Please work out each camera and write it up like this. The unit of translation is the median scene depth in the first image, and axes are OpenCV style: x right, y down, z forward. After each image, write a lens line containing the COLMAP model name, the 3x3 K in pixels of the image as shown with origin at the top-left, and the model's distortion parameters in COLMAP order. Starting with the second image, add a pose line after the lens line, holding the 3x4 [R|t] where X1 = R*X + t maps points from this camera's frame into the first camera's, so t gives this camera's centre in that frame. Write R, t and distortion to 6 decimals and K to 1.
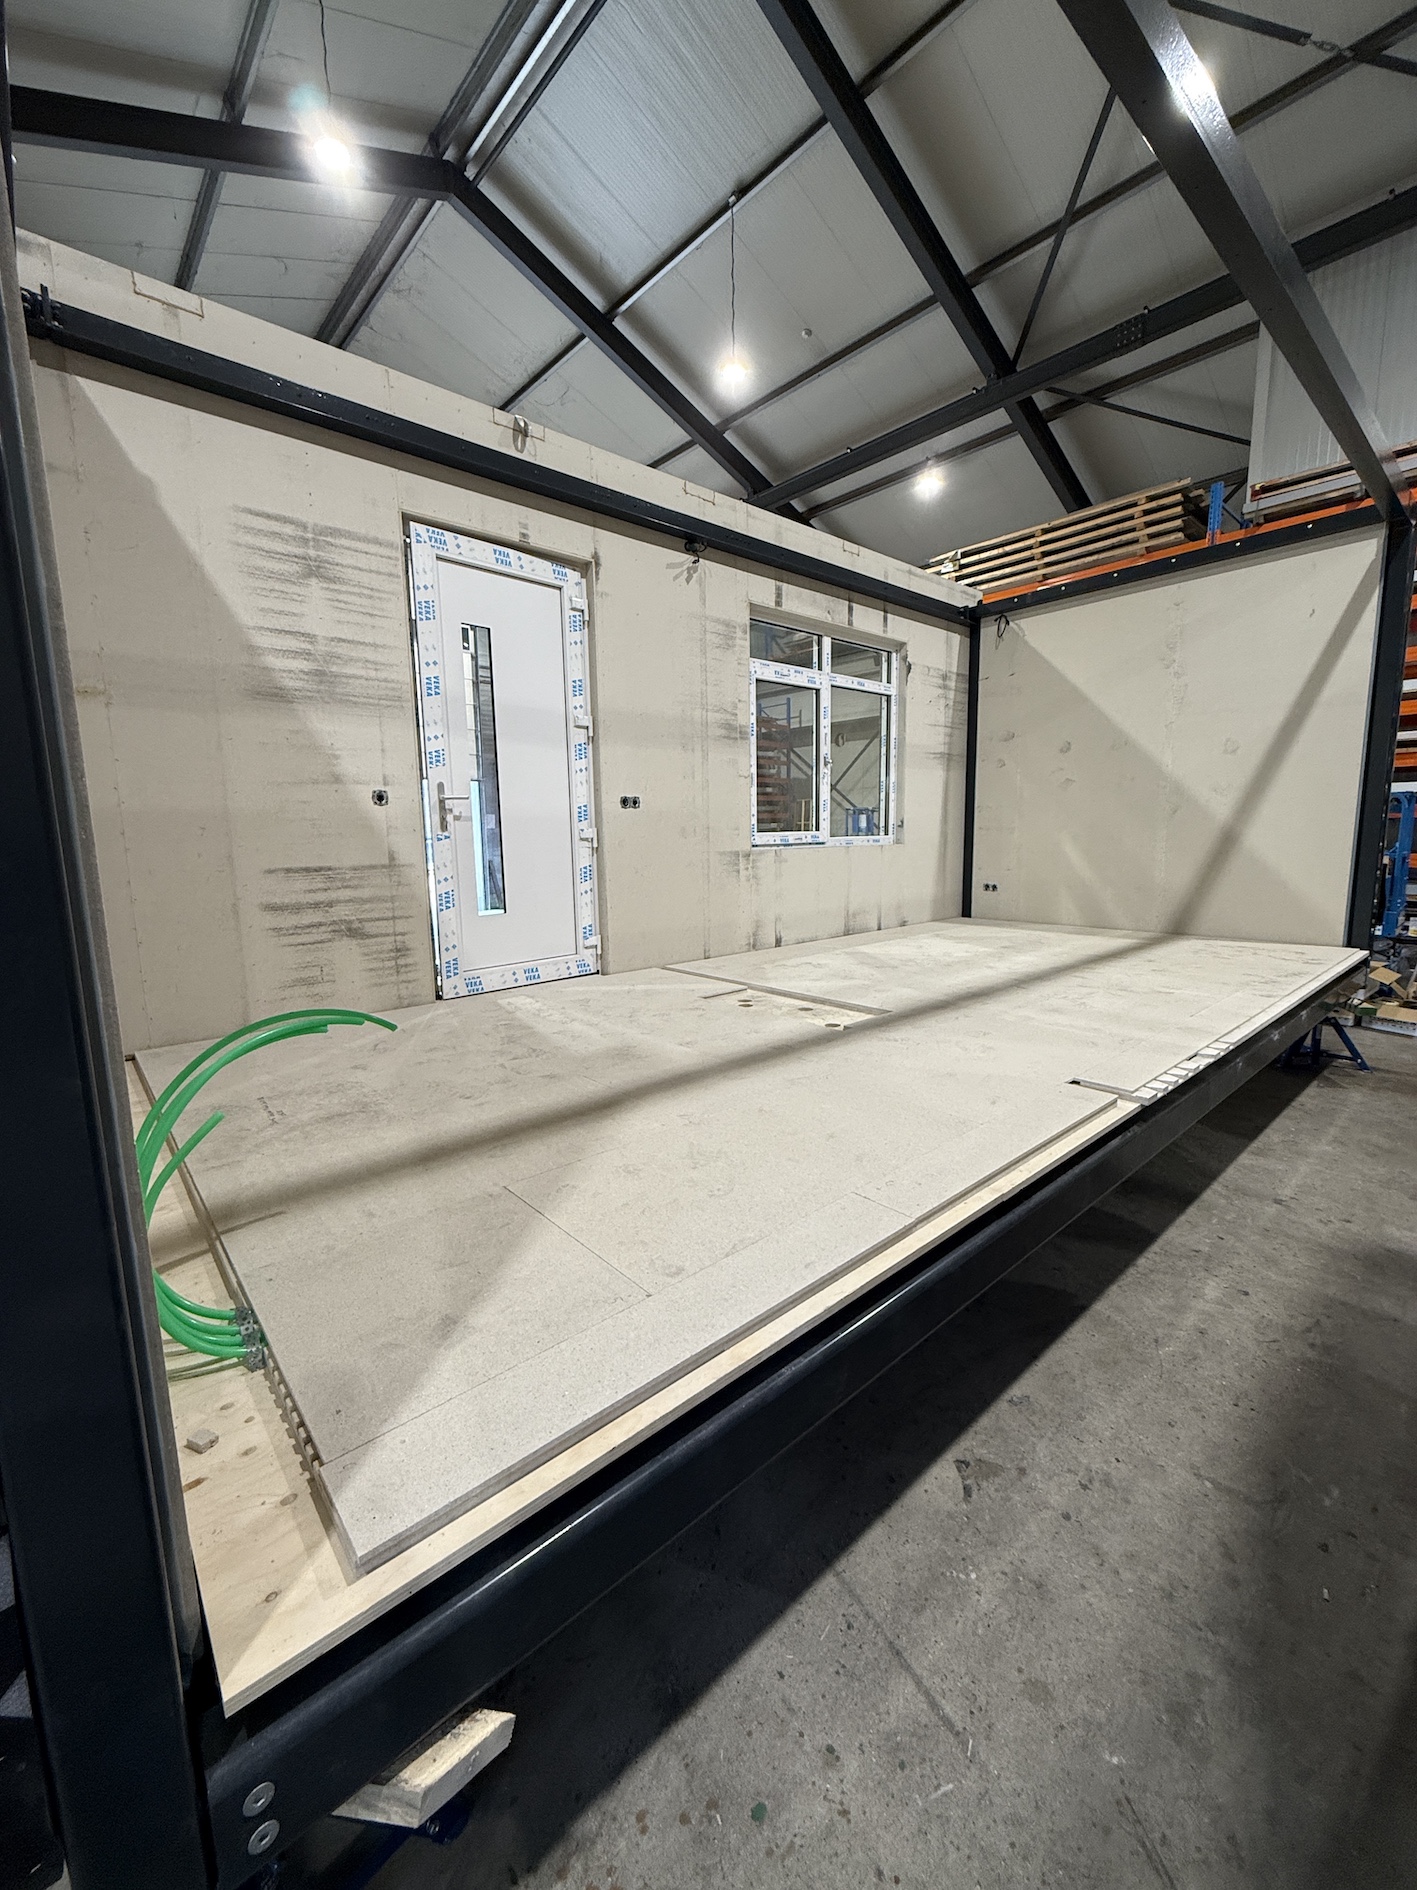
lens RADIAL K [[759.8, 0, 708.5], [0, 759.8, 945.0], [0, 0, 1]] dist [-0.000113, -0.000347]
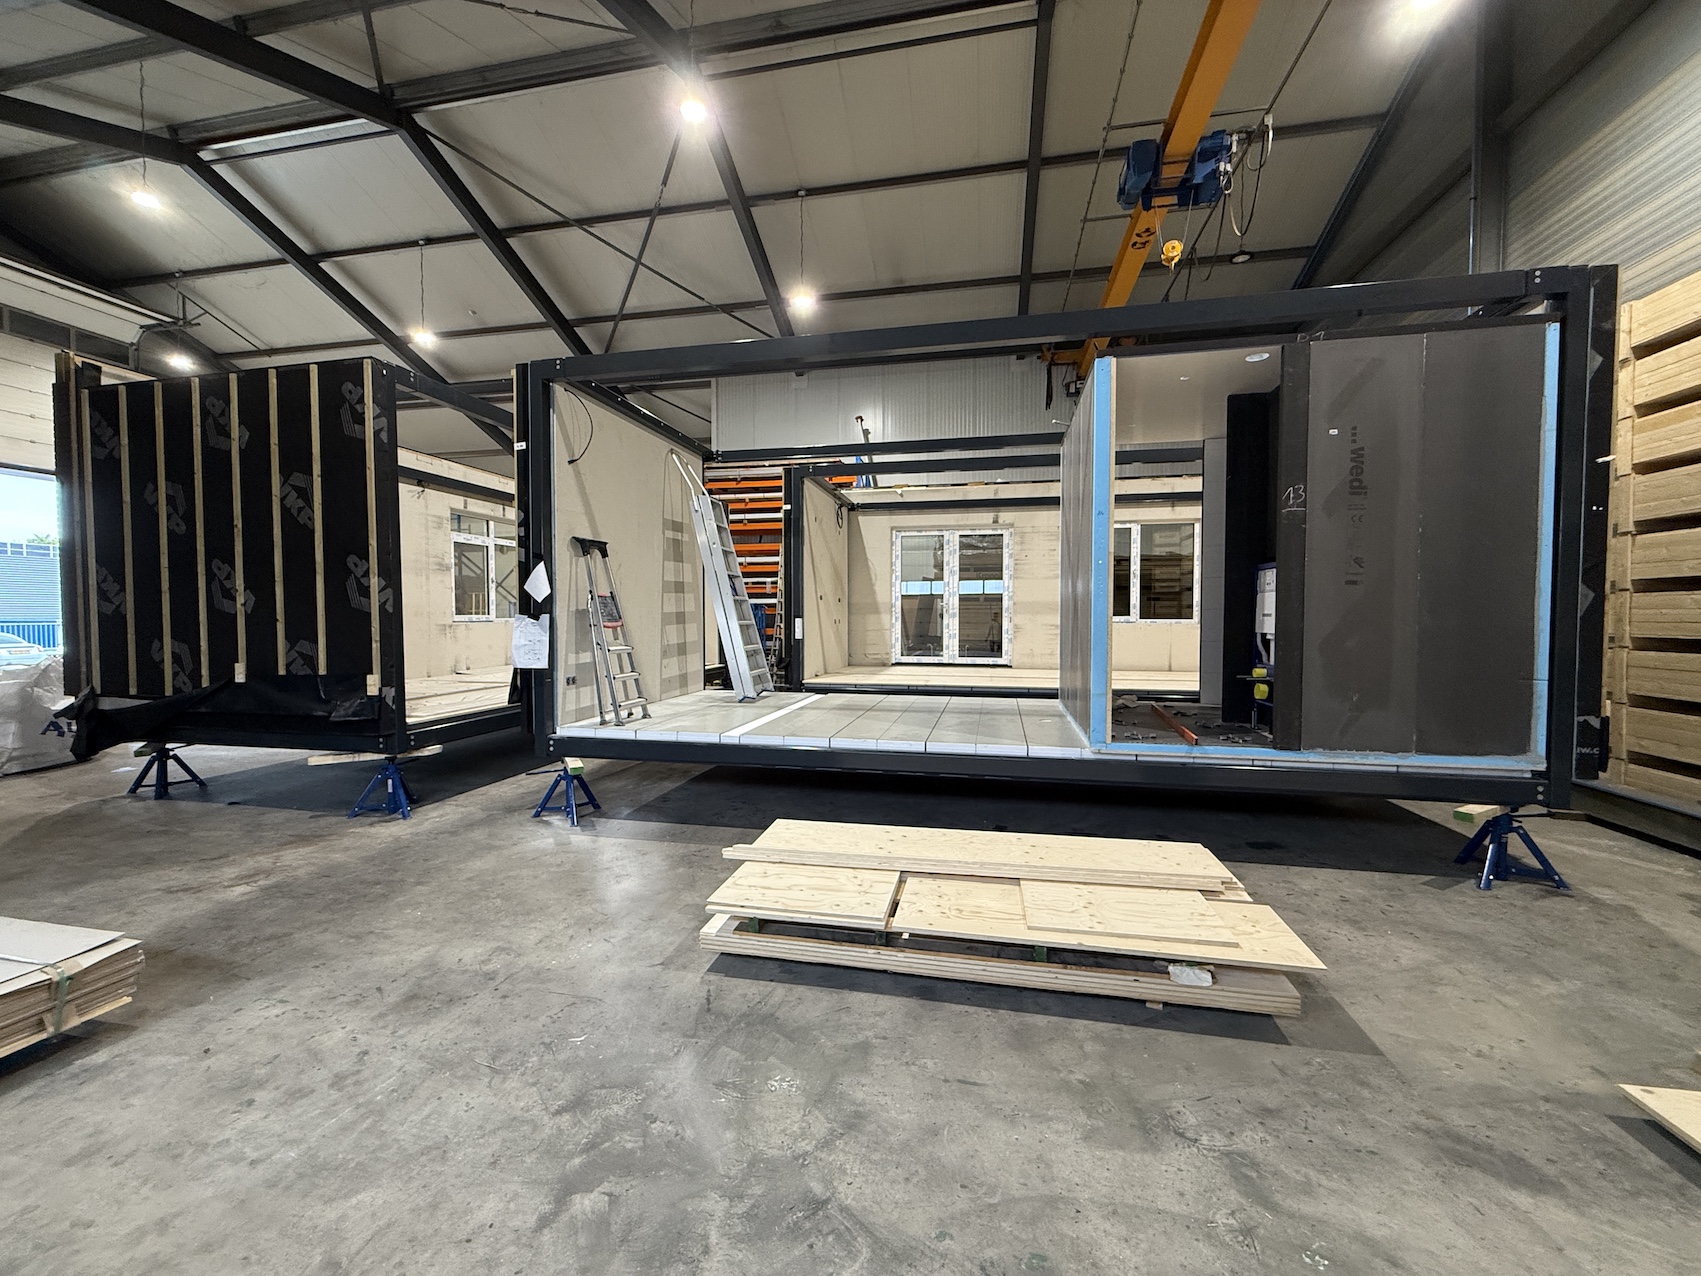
lens RADIAL K [[683.9, 0, 850.5], [0, 683.9, 638.0], [0, 0, 1]] dist [-0.000113, -0.000347]
pose [[0.806203, -0.003574, 0.591629, -0.133192], [0.073969, 0.992744, -0.094801, 0.130008], [-0.586997, 0.120191, 0.800617, -0.856315]]
